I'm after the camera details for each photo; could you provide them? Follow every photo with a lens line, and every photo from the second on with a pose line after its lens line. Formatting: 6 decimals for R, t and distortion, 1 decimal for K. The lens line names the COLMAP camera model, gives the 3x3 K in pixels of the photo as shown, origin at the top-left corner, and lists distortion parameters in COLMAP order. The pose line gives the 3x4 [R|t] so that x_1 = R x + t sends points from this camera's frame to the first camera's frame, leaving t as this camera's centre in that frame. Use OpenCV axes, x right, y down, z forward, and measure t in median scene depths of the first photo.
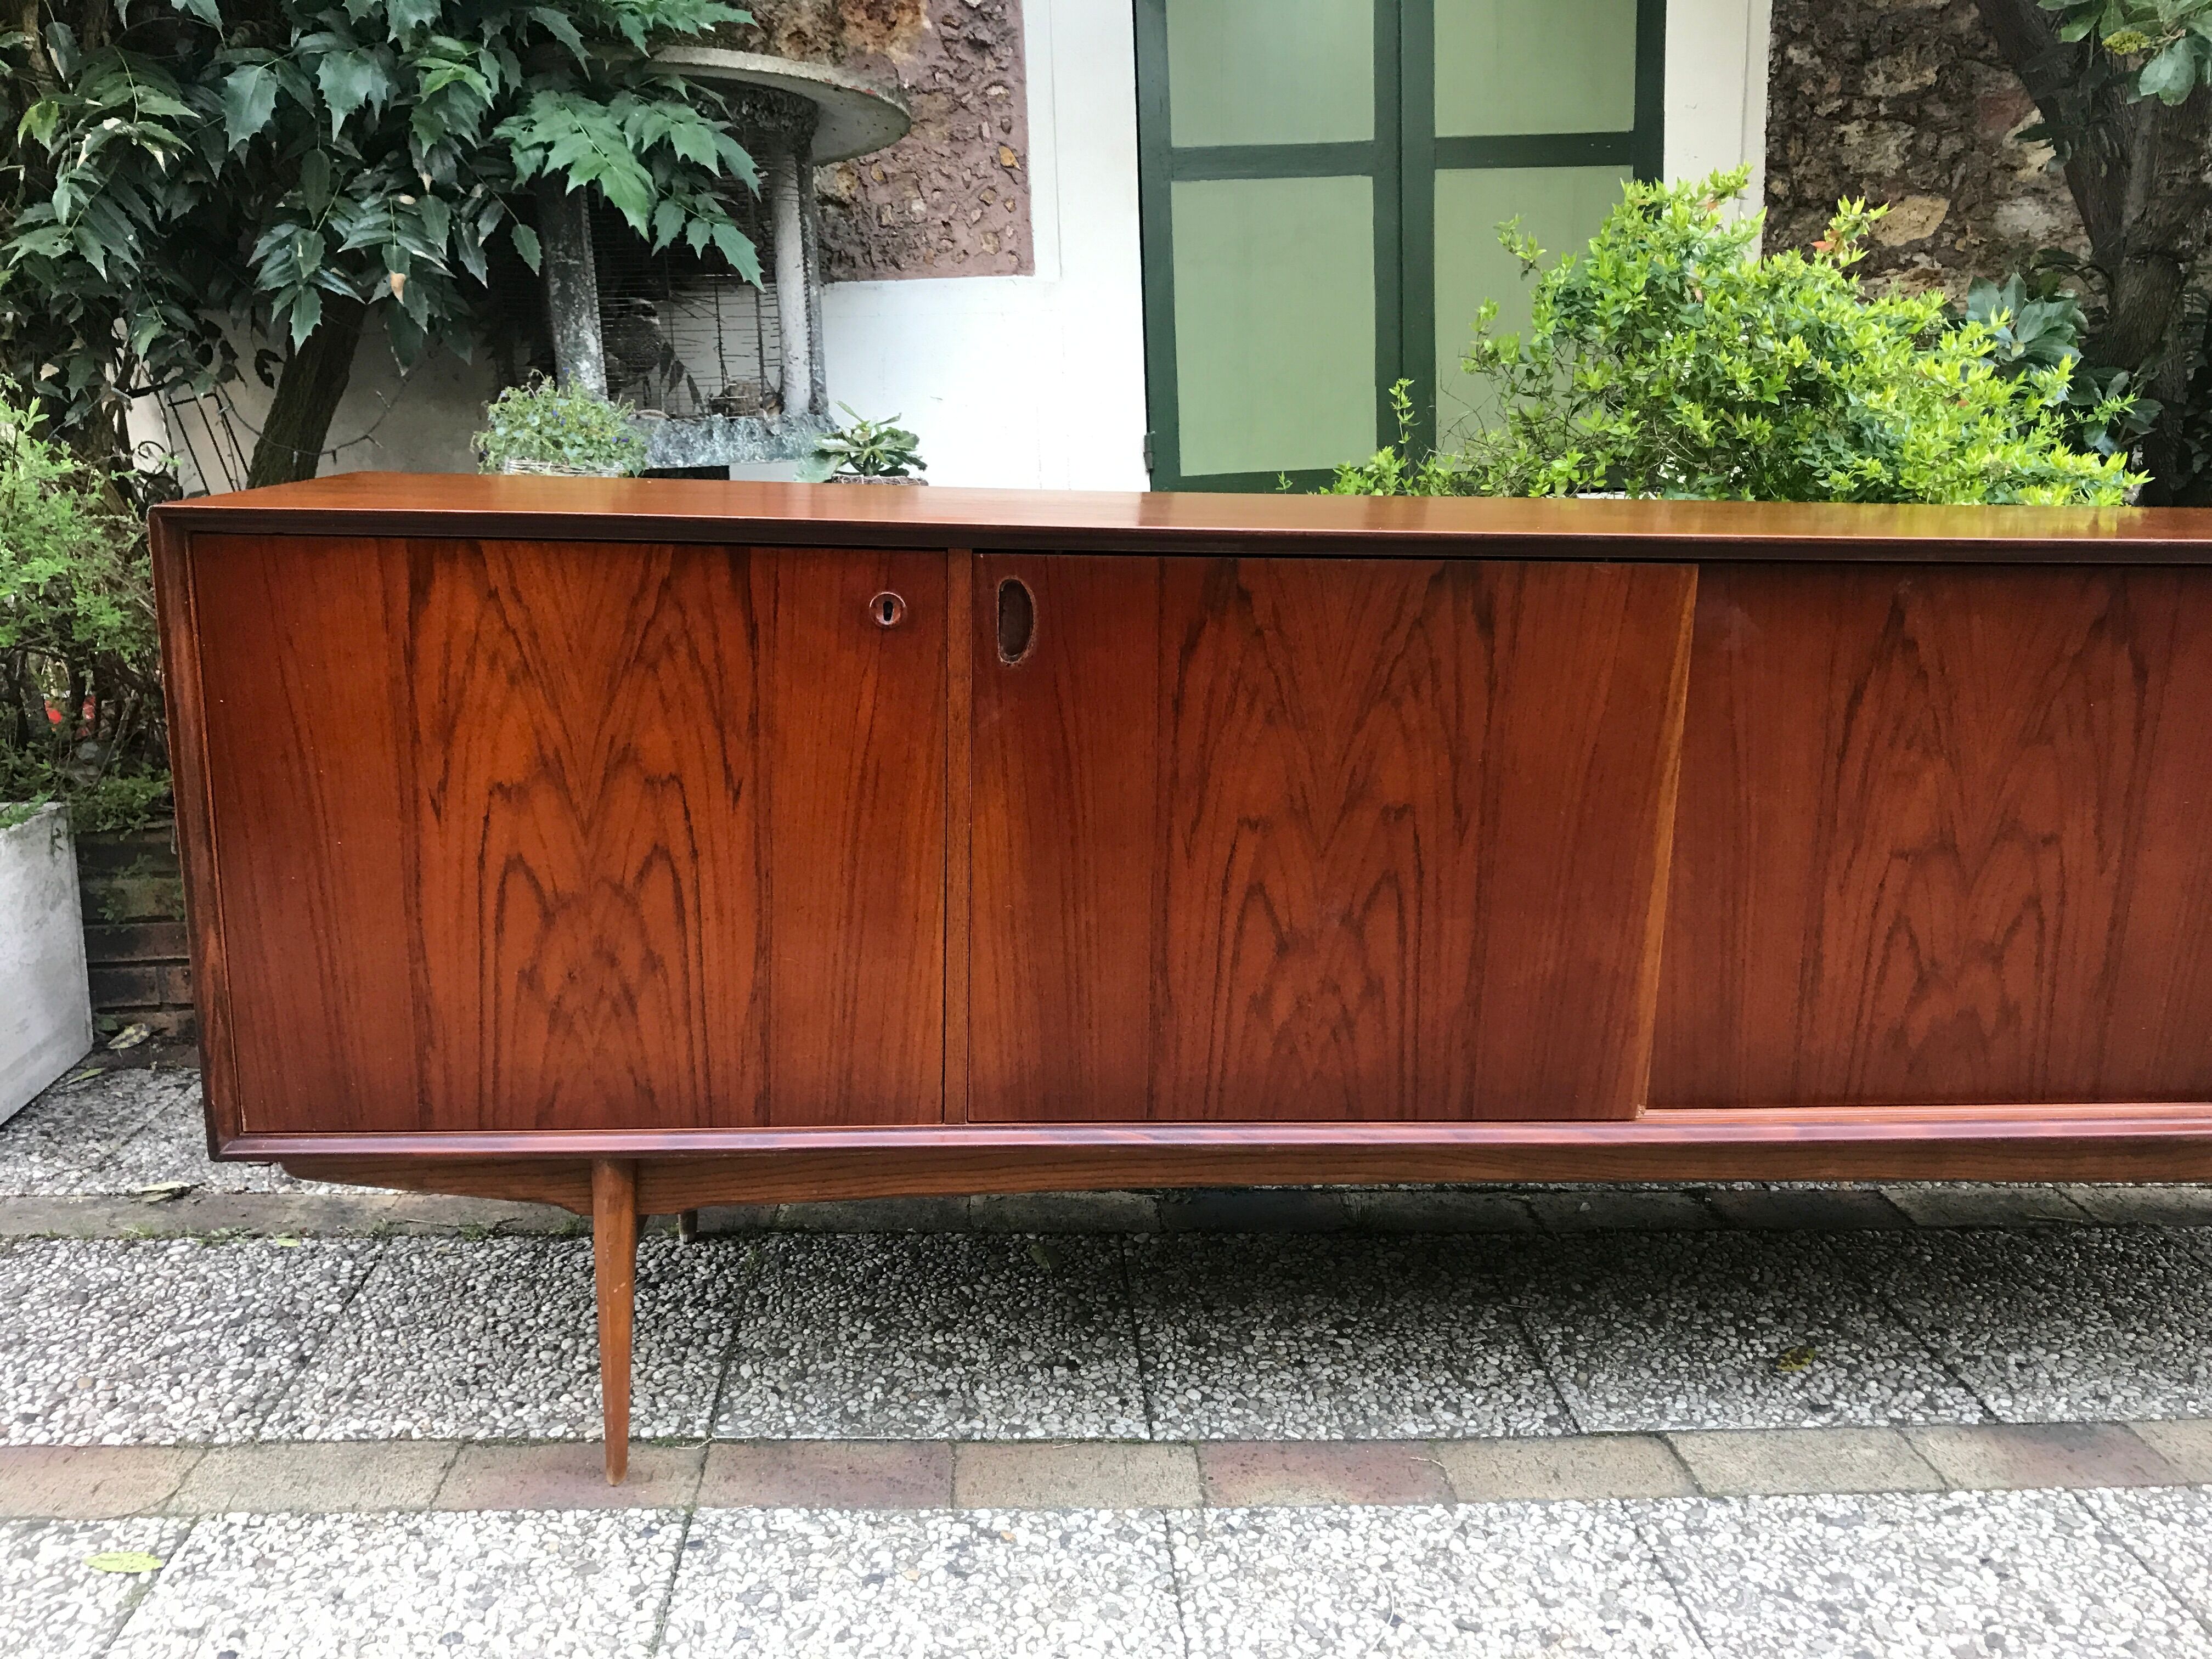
lens RADIAL K [[1825.2, 0, 1091.9], [0, 1825.2, 814.5], [0, 0, 1]] dist [0.000456, 0.005240]
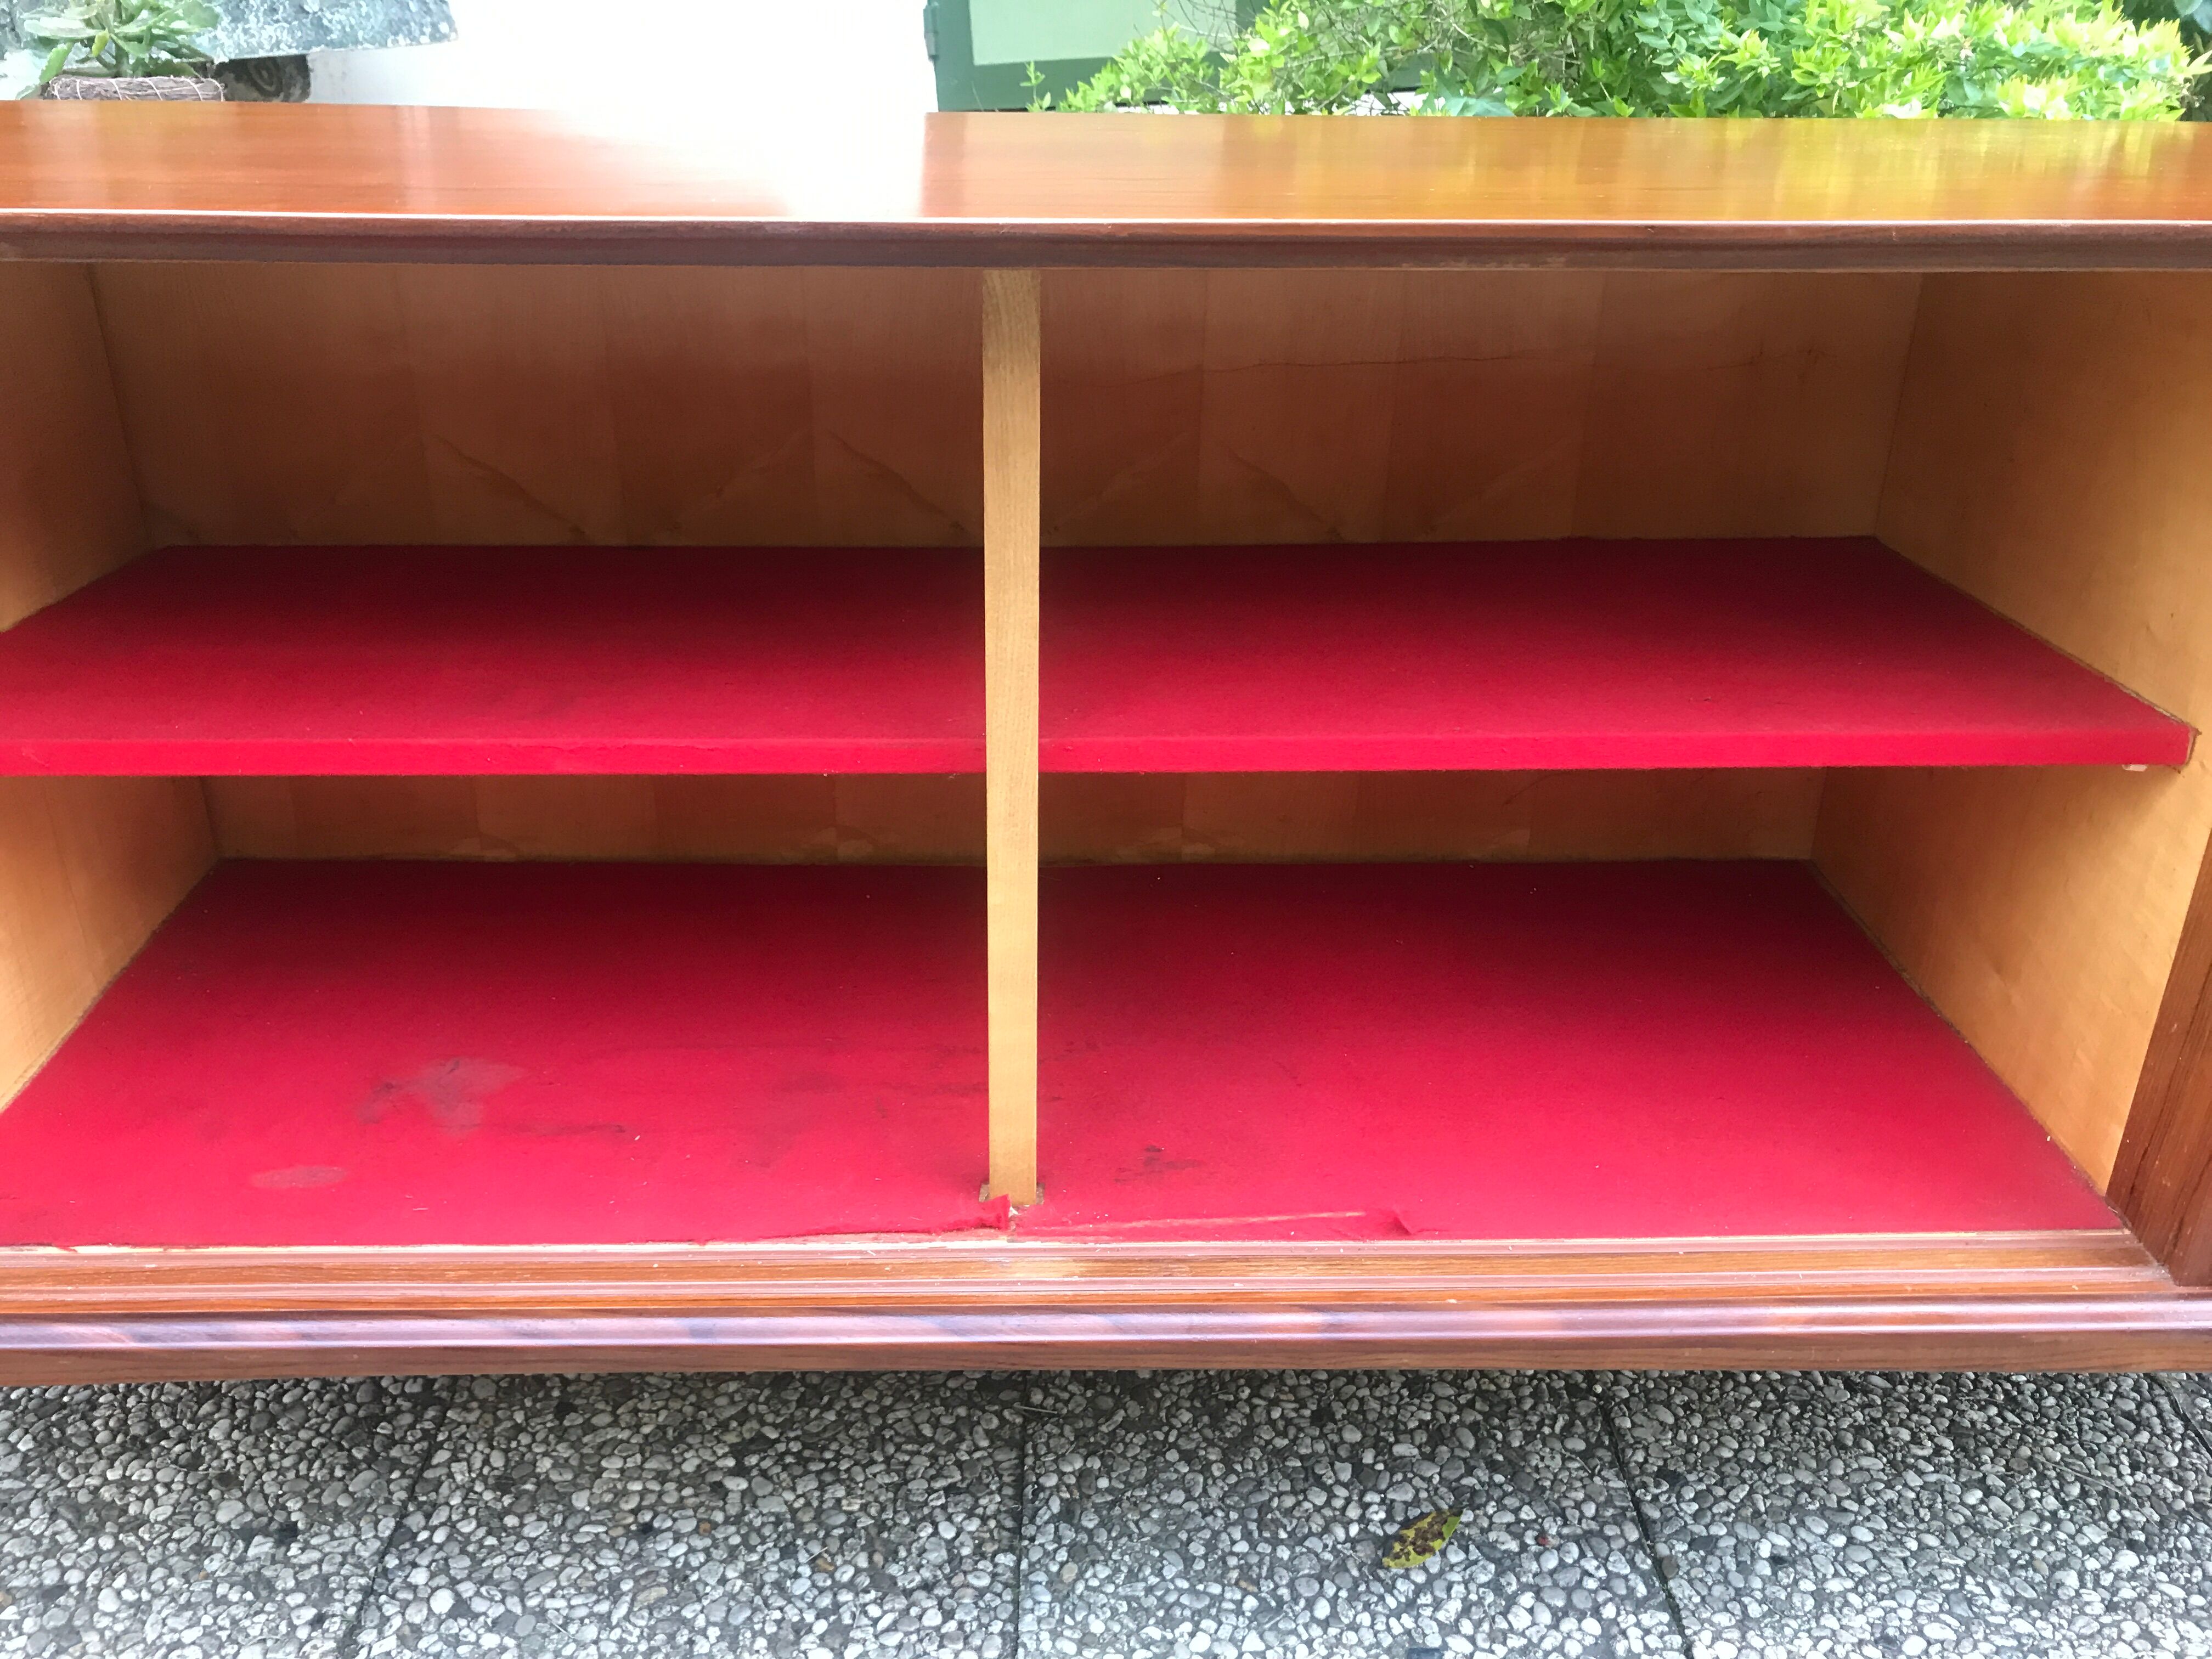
lens RADIAL K [[1825.2, 0, 1098.5], [0, 1825.2, 810.6], [0, 0, 1]] dist [0.000456, 0.005240]
pose [[0.998680, 0.010486, -0.050274, 0.307366], [0.000096, 0.978550, 0.206011, -0.084243], [0.051356, -0.205744, 0.977257, 0.430169]]
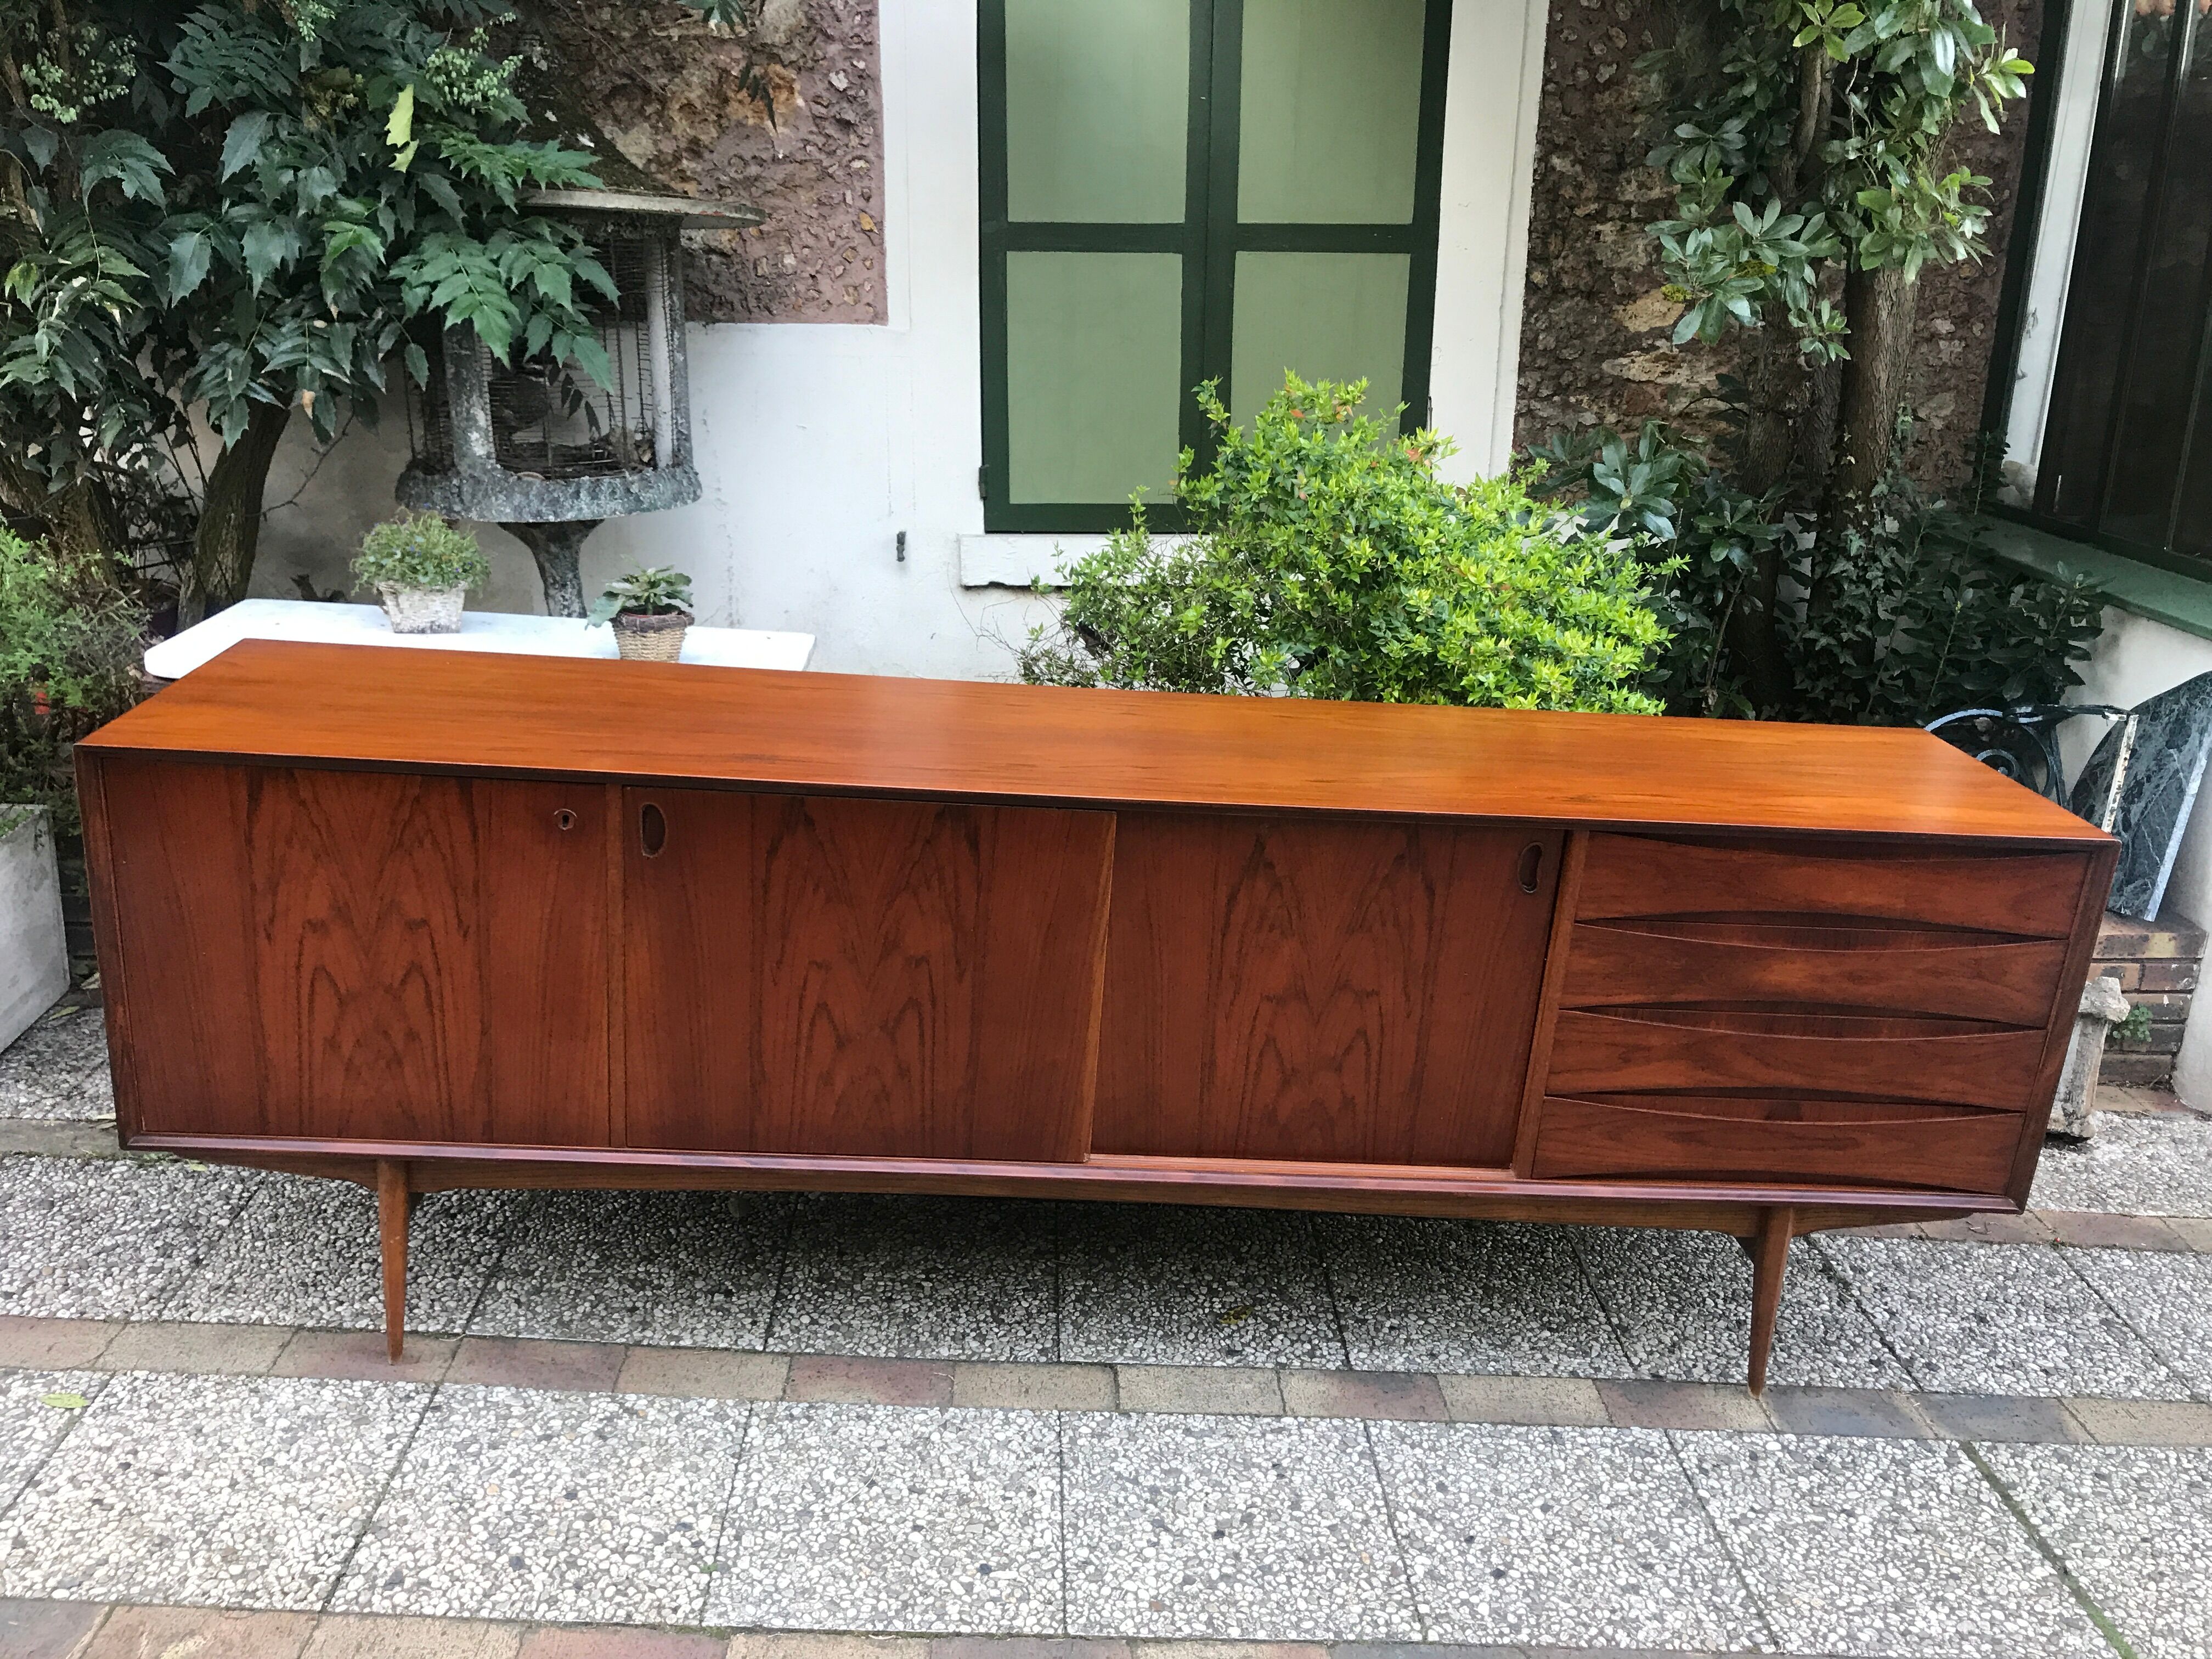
lens RADIAL K [[1825.2, 0, 1096.4], [0, 1825.2, 815.4], [0, 0, 1]] dist [0.000456, 0.005240]
pose [[0.998534, 0.053400, -0.008895, 0.271825], [-0.052215, 0.993397, 0.102161, -0.236016], [0.014291, -0.101547, 0.994728, -0.393734]]
